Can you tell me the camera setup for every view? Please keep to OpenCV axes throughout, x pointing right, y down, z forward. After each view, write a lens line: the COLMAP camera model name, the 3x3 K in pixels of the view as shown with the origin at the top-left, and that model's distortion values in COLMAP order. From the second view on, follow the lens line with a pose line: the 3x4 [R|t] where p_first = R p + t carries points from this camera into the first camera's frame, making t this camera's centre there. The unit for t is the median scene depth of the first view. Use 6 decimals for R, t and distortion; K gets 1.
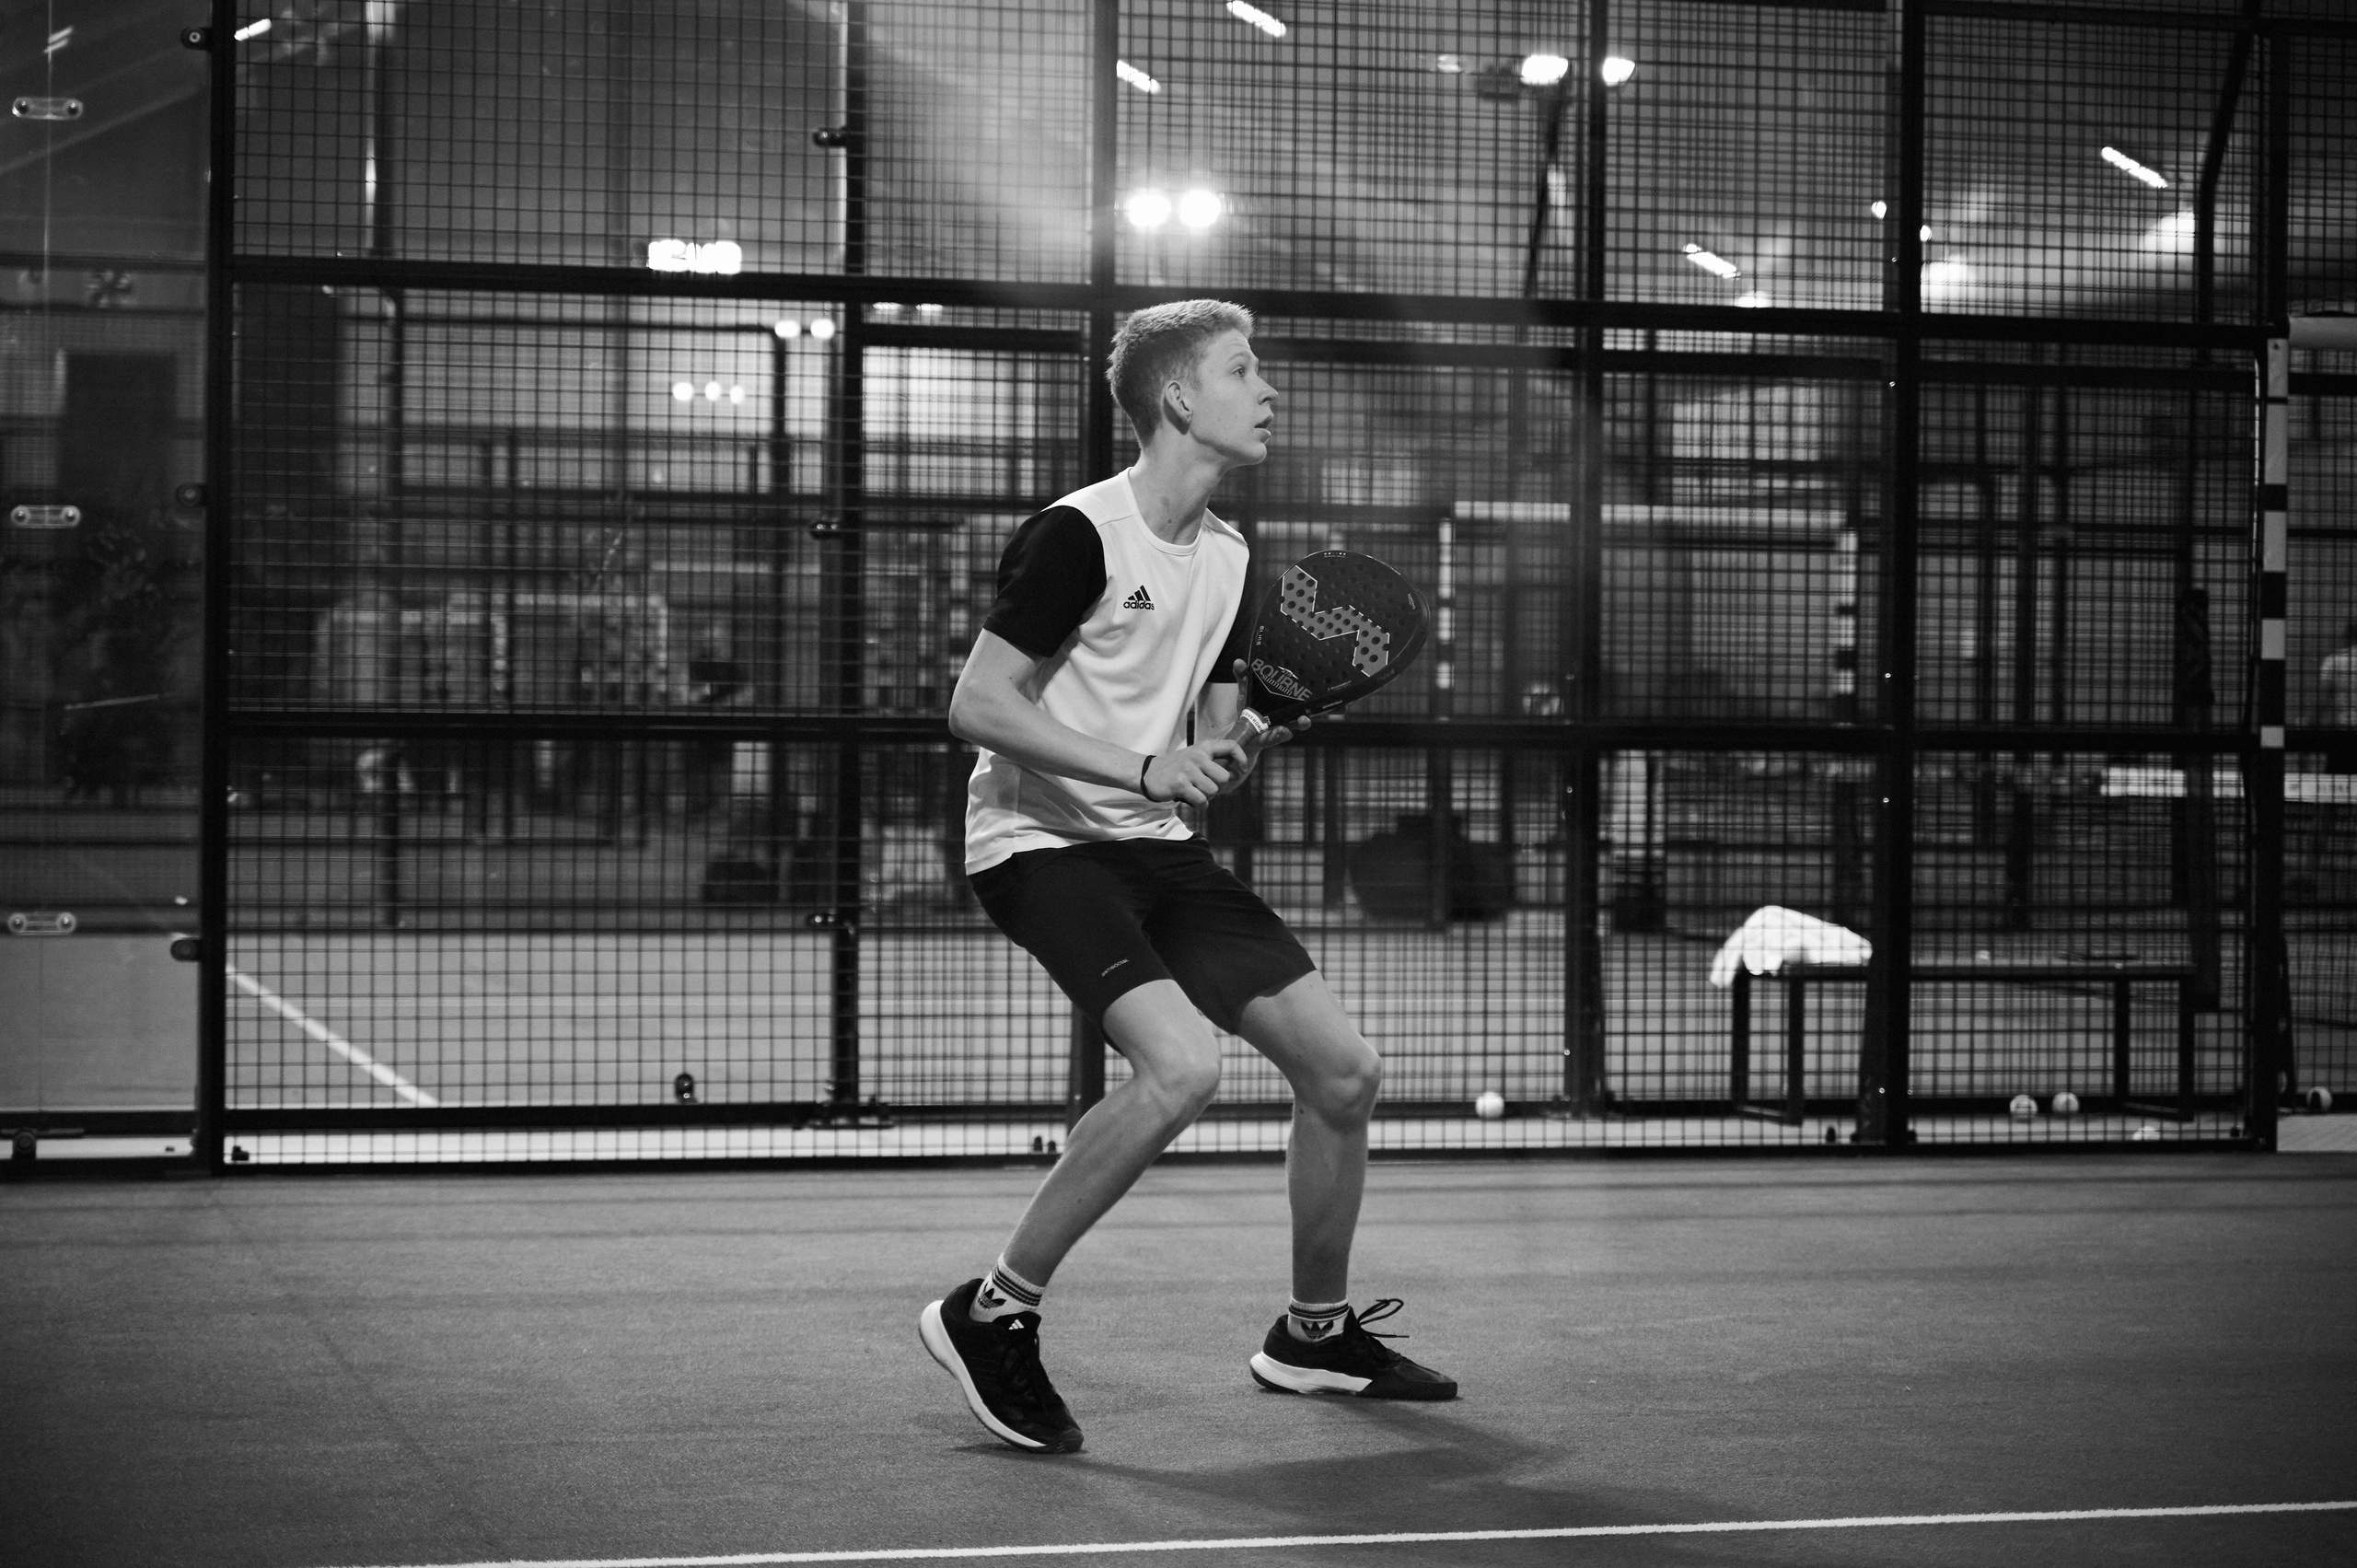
lens RADIAL K [[4887.7, 0, 1177.0], [0, 4887.7, 780.9], [0, 0, 1]] dist [-0.189909, 0.000000]
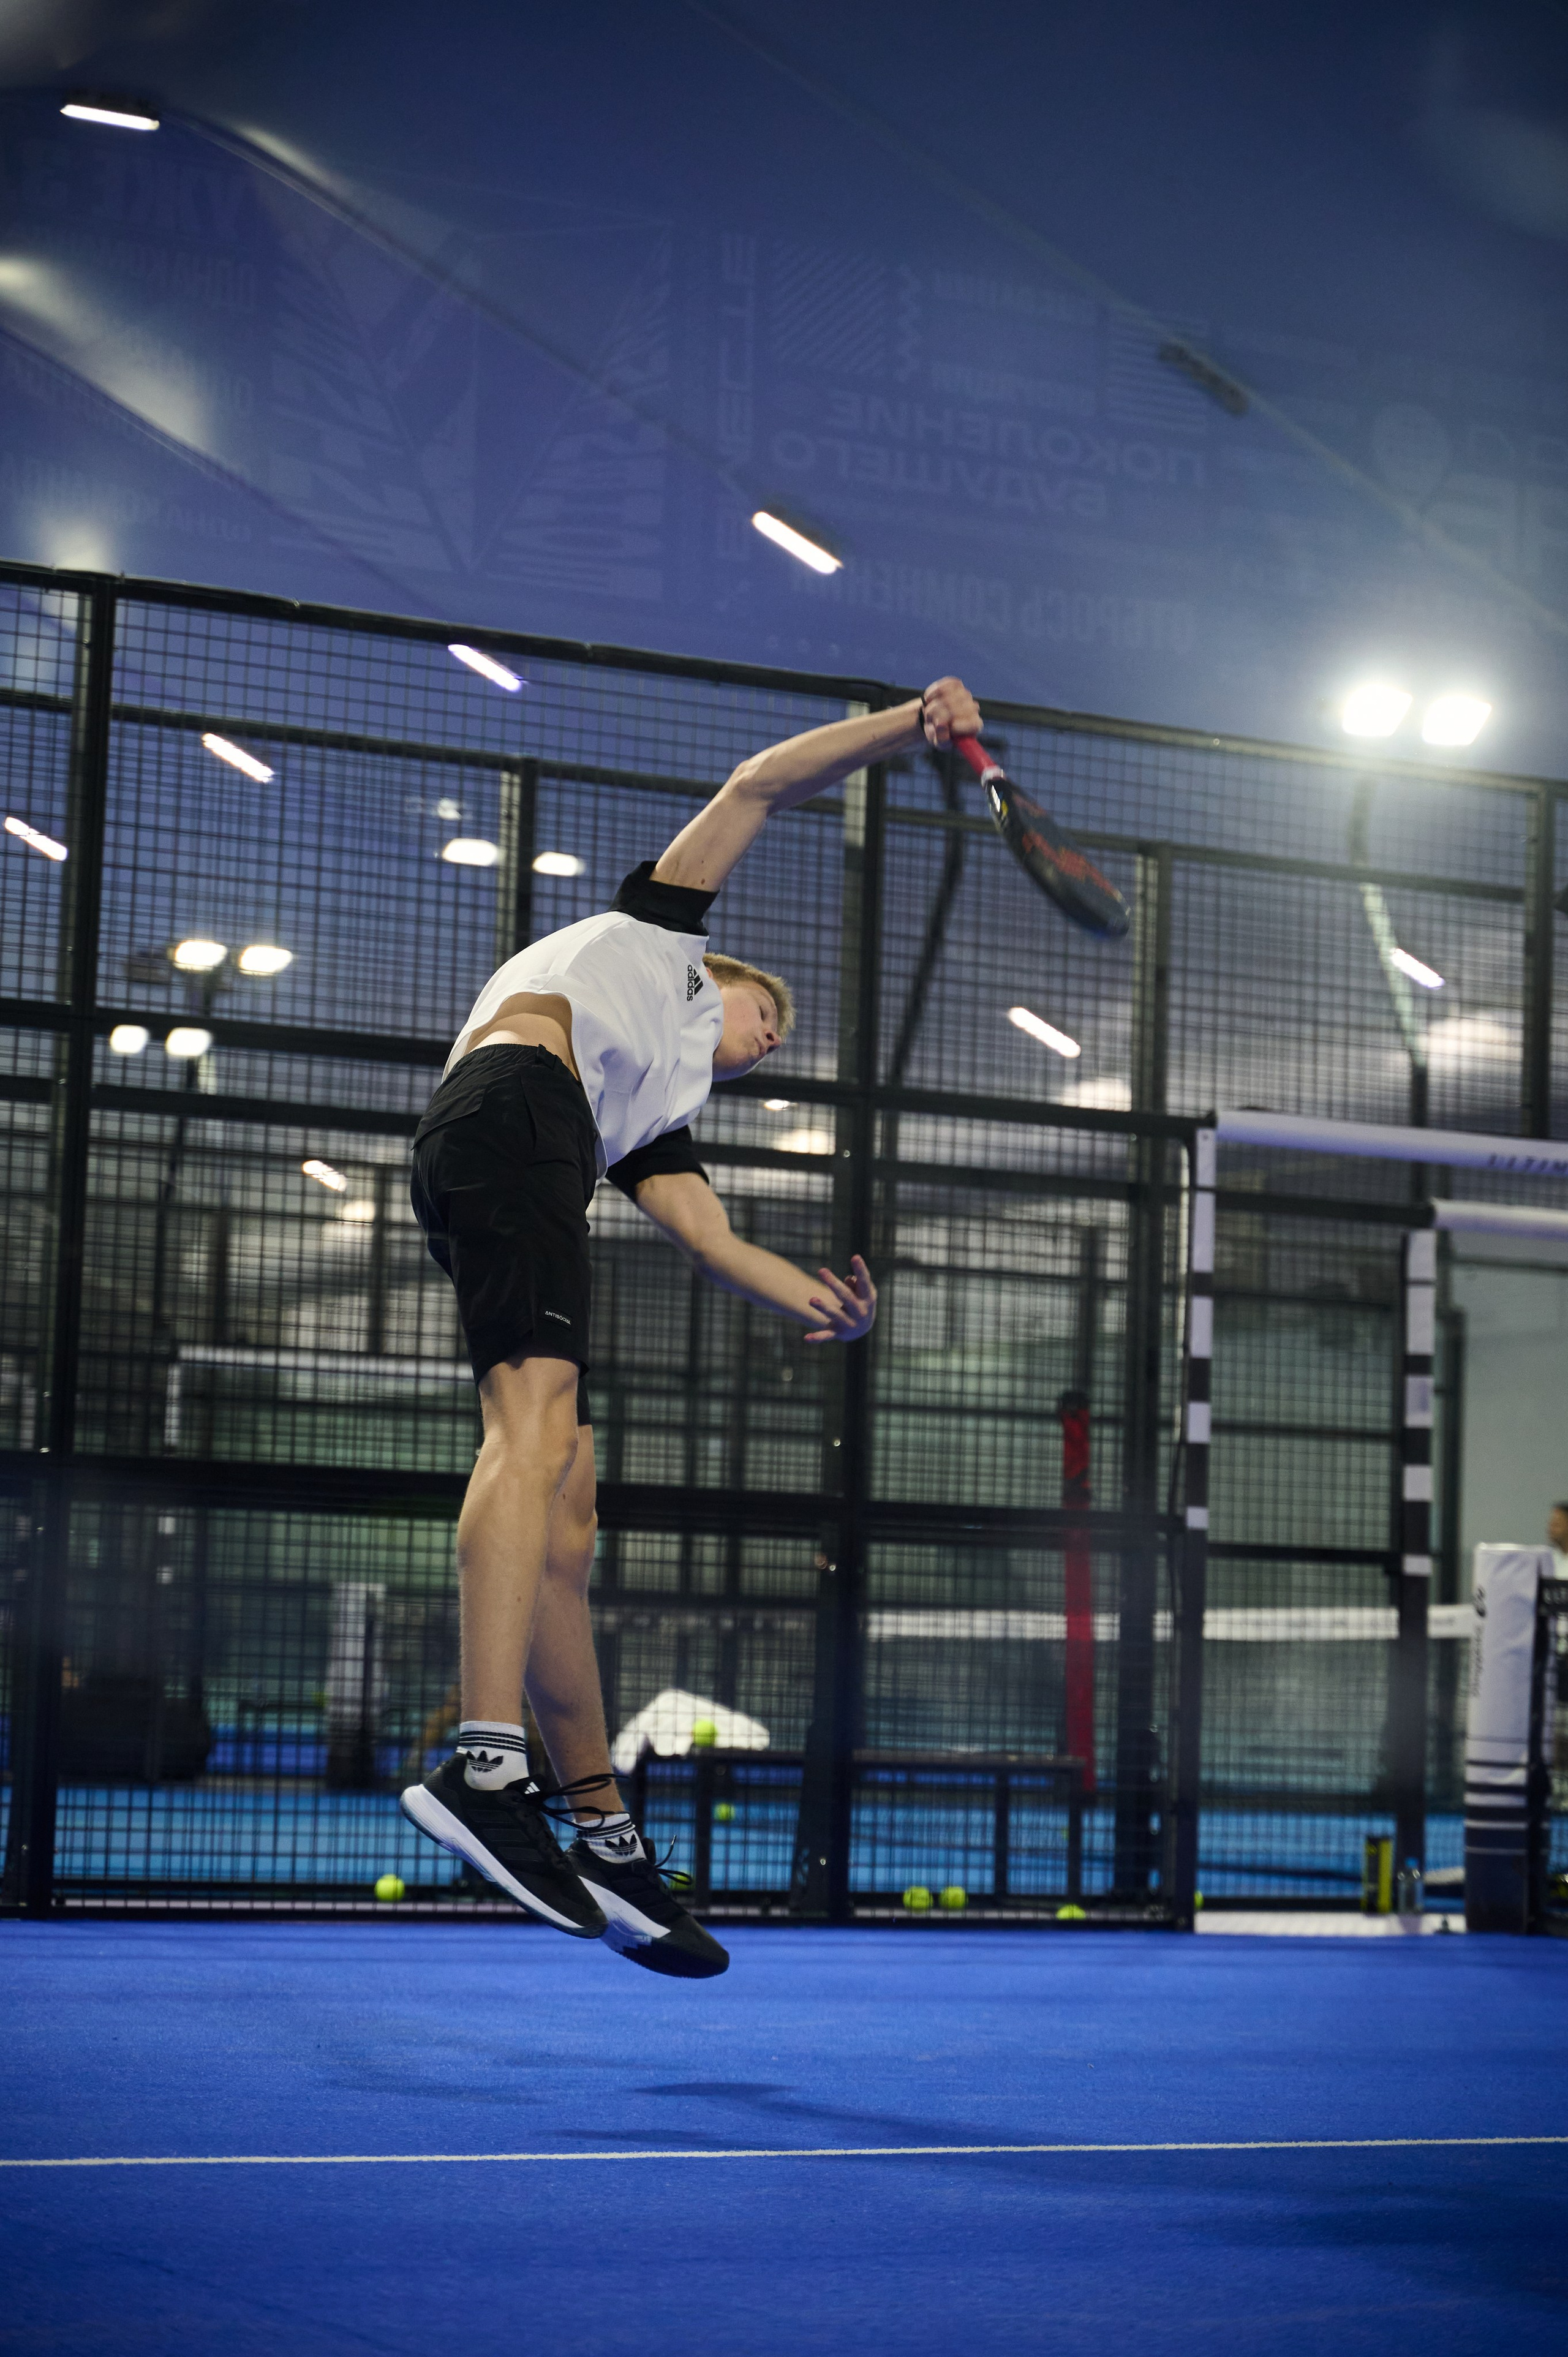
lens RADIAL K [[4887.6, 0, 787.2], [0, 4887.6, 1183.7], [0, 0, 1]] dist [-0.189909, 0.000000]
pose [[0.959207, 0.055630, 0.277176, -0.150705], [-0.034249, 0.996093, -0.081394, -0.001735], [-0.280621, 0.068581, 0.957365, -0.028423]]
